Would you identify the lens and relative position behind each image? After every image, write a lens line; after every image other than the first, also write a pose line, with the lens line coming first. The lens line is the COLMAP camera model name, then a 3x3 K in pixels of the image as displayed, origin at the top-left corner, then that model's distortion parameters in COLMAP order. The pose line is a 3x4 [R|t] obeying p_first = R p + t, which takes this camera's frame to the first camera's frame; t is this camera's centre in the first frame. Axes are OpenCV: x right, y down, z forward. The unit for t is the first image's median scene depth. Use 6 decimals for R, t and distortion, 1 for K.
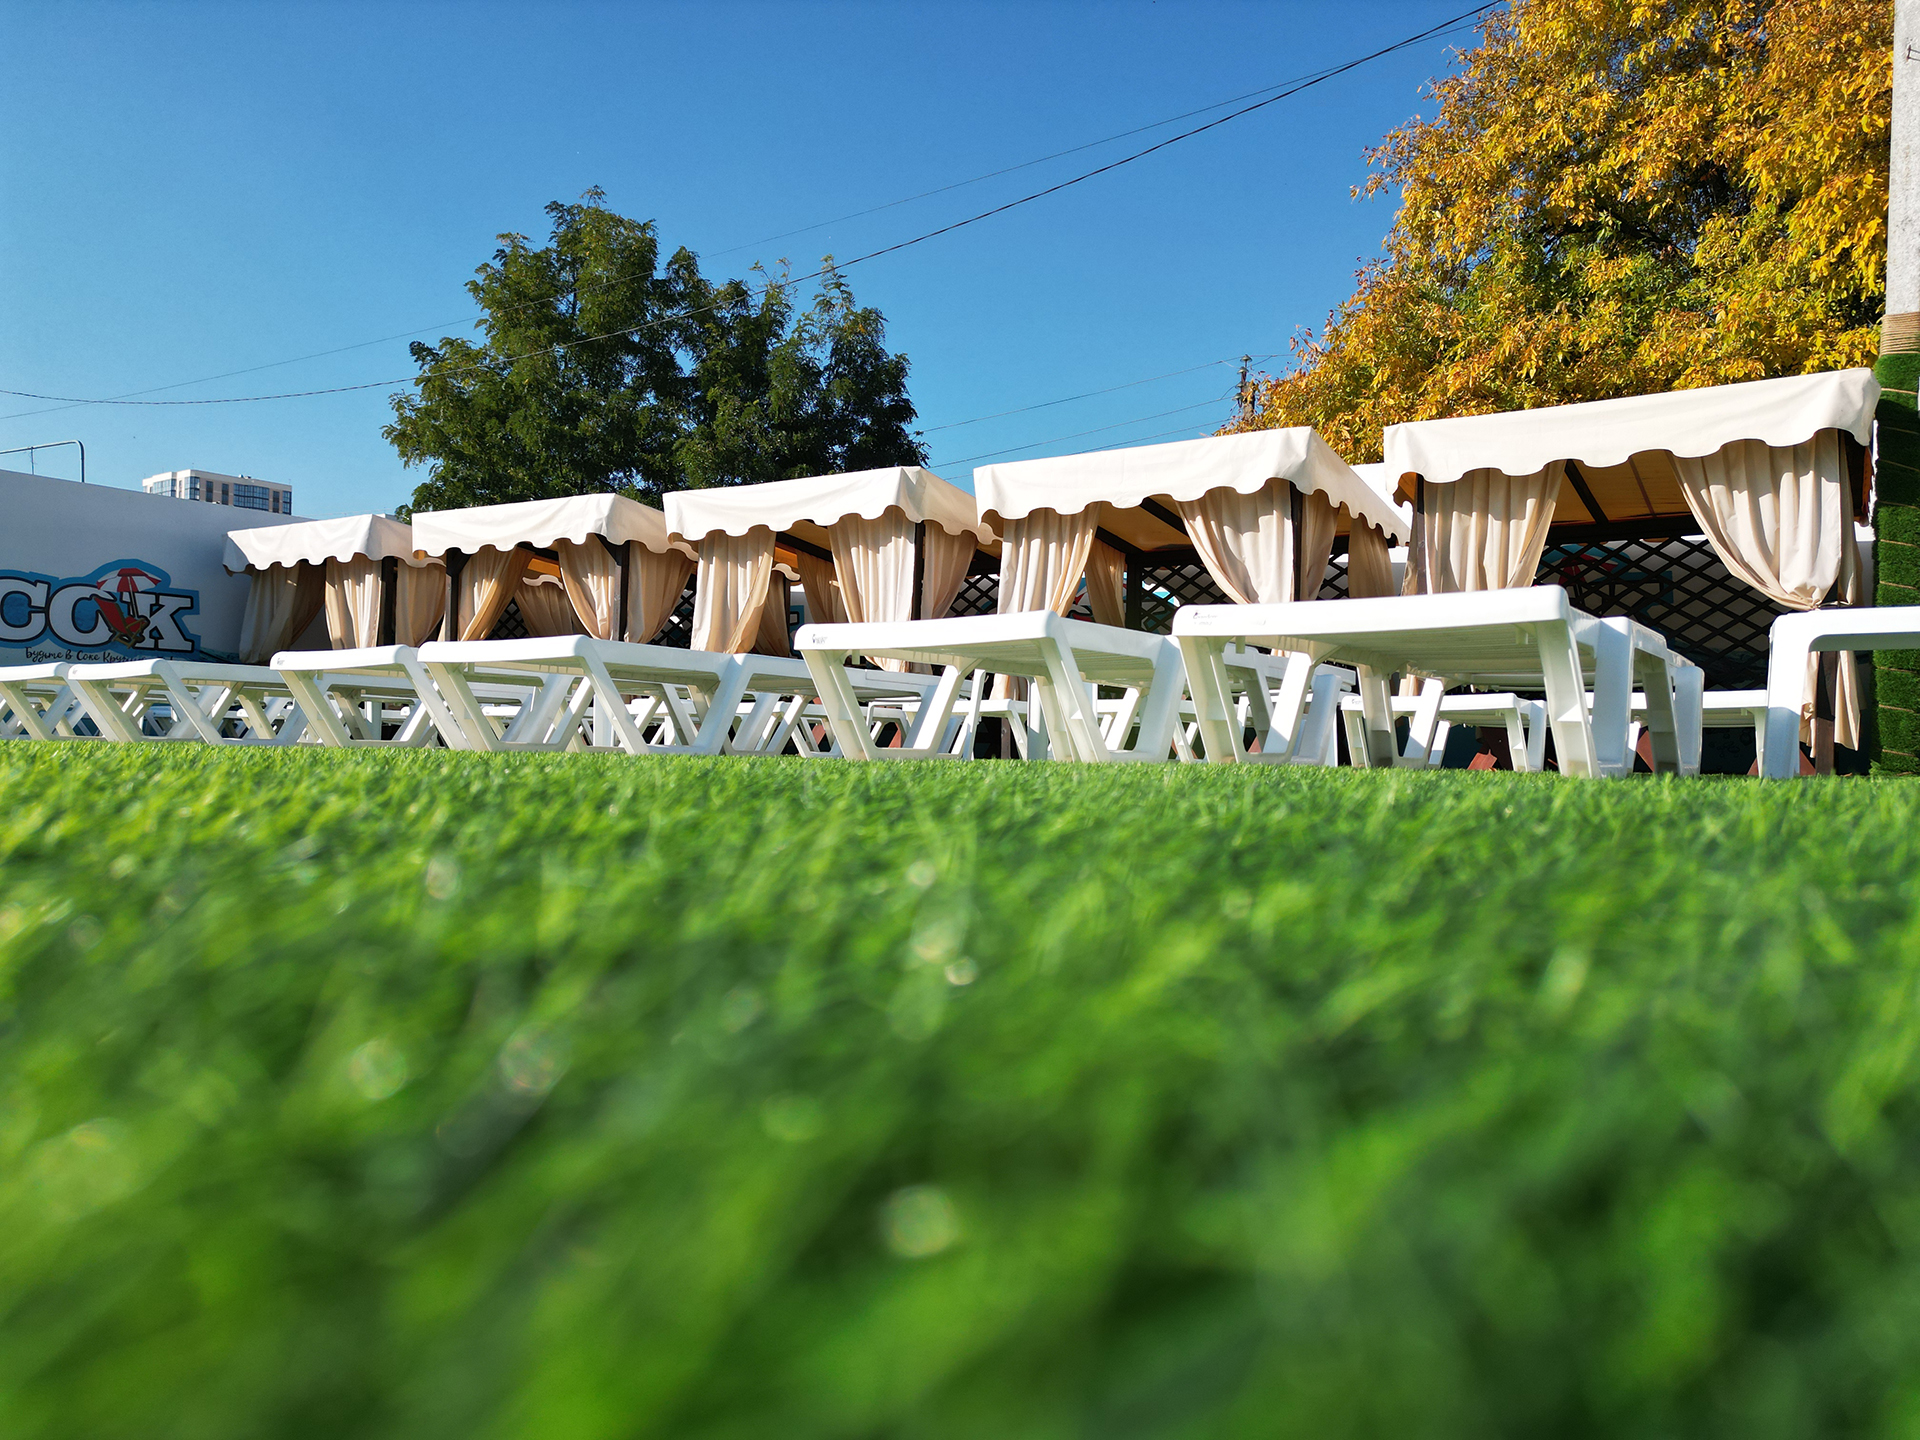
lens RADIAL K [[1343.5, 0, 960.1], [0, 1343.5, 730.5], [0, 0, 1]] dist [0.006550, -0.008852]
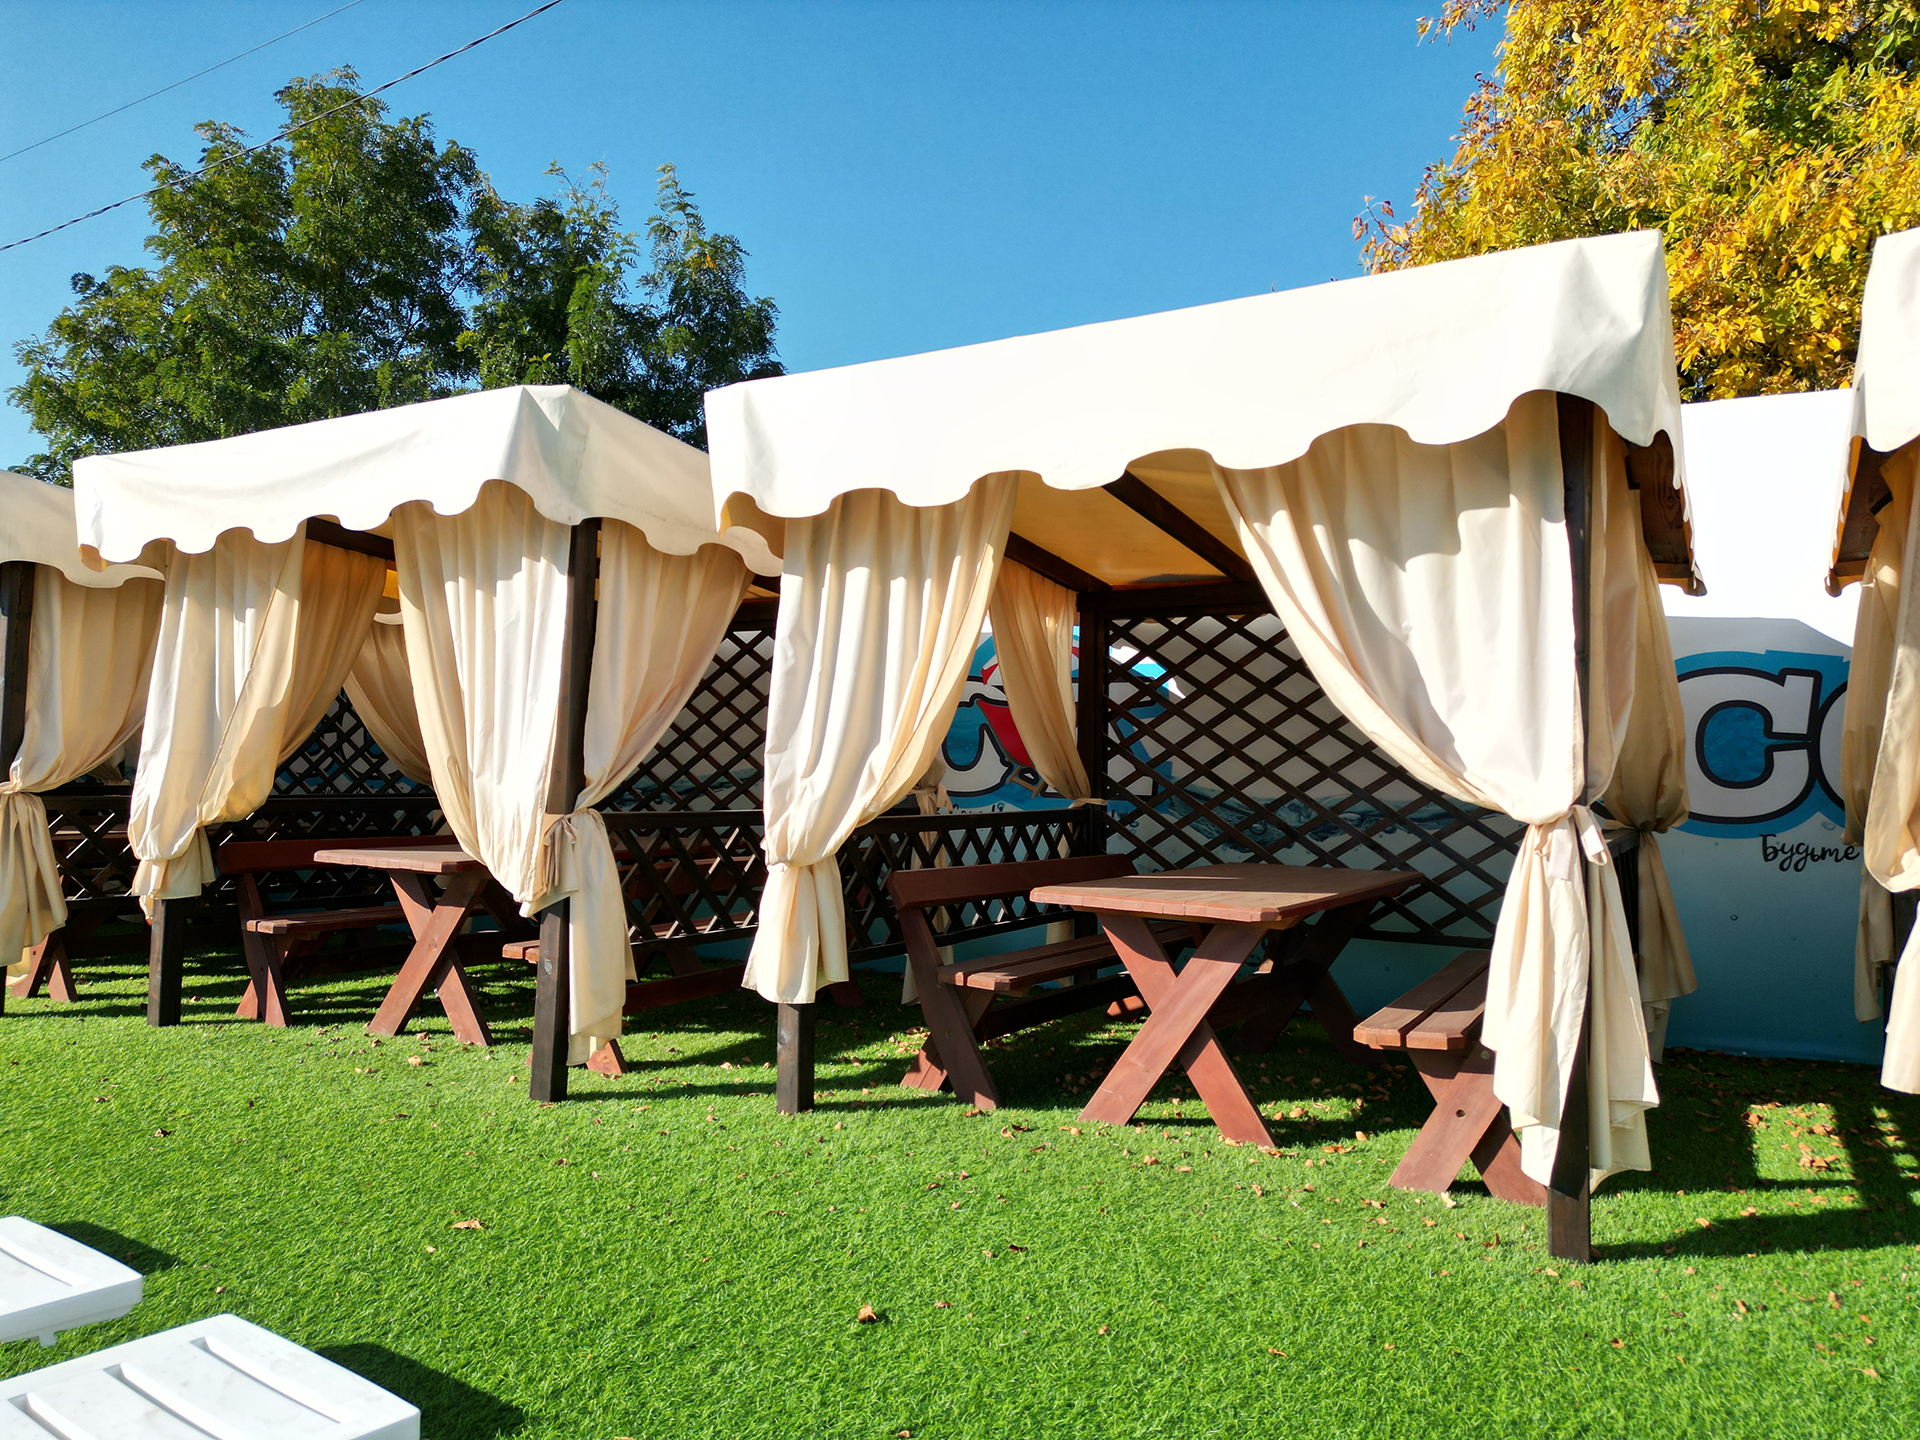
lens RADIAL K [[1343.5, 0, 961.9], [0, 1343.5, 713.6], [0, 0, 1]] dist [0.006550, -0.008852]
pose [[0.999165, 0.001039, 0.040842, 0.064639], [-0.000241, 0.999809, -0.019556, -0.082344], [-0.040855, 0.019529, 0.998974, 0.541834]]
